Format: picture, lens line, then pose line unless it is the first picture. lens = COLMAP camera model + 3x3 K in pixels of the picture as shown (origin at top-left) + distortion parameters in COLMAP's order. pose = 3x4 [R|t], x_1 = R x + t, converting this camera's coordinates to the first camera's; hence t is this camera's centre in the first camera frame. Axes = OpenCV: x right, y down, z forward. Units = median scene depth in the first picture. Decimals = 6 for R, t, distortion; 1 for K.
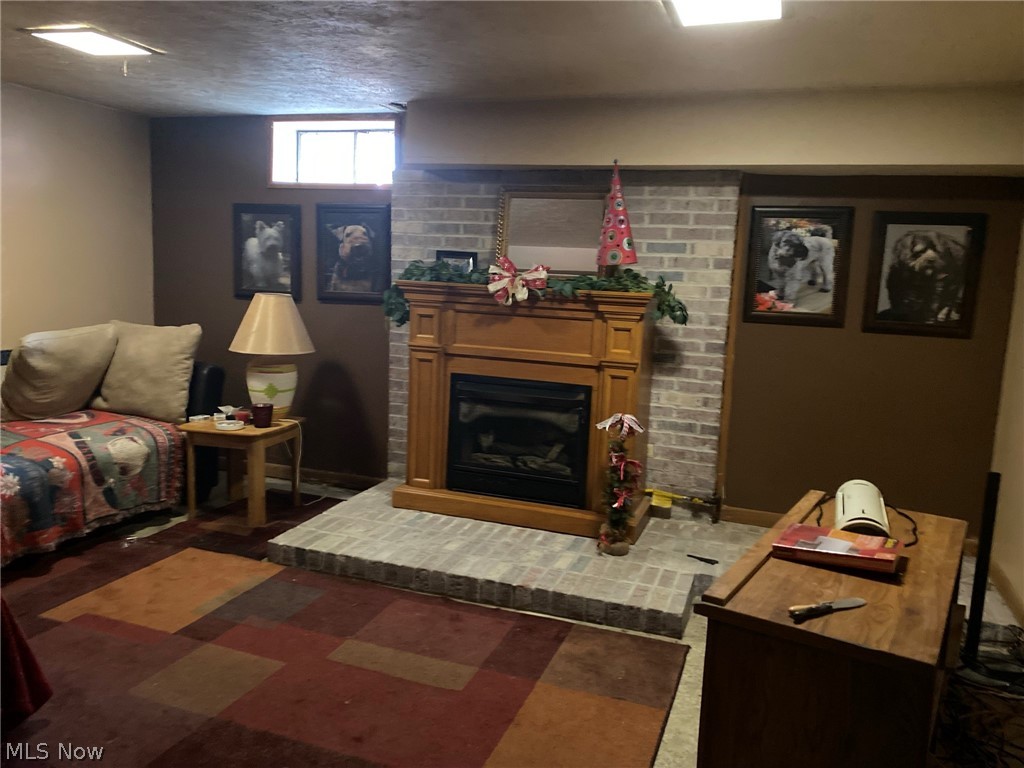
lens RADIAL K [[809.6, 0, 534.7], [0, 809.6, 406.3], [0, 0, 1]] dist [-0.001719, -0.006926]
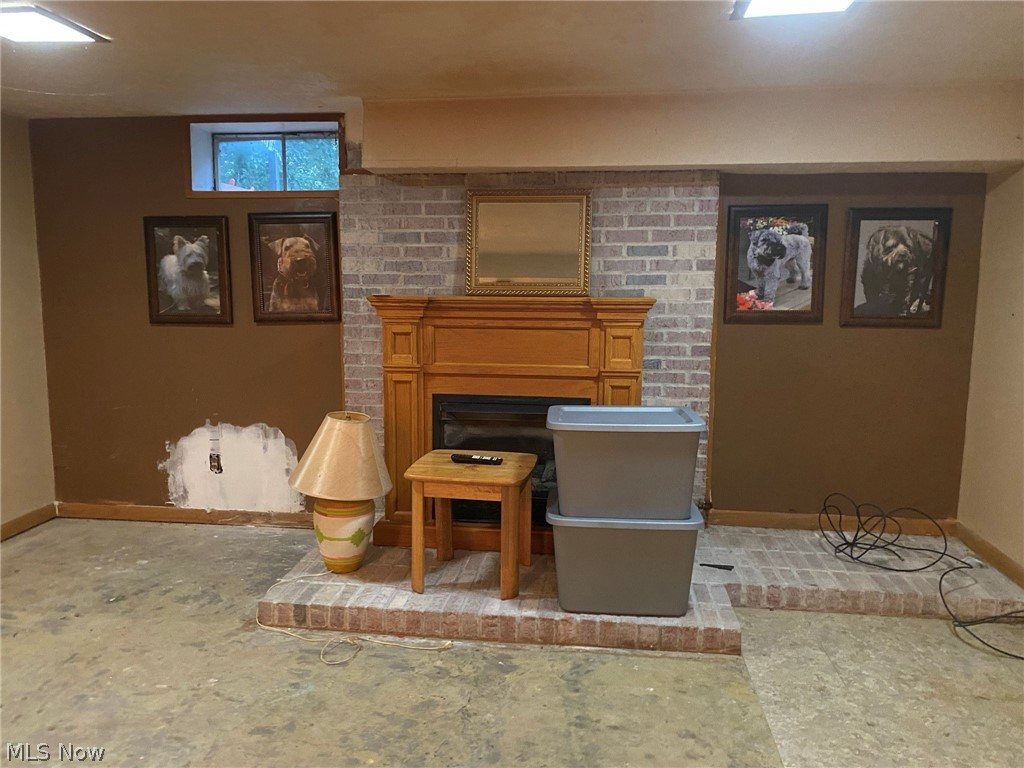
lens RADIAL K [[809.6, 0, 534.7], [0, 809.6, 406.3], [0, 0, 1]] dist [-0.001719, -0.006926]
pose [[0.979332, -0.069468, 0.189955, -0.169632], [0.070577, 0.997506, 0.000930, -0.020291], [-0.189546, 0.012496, 0.981792, 0.075003]]
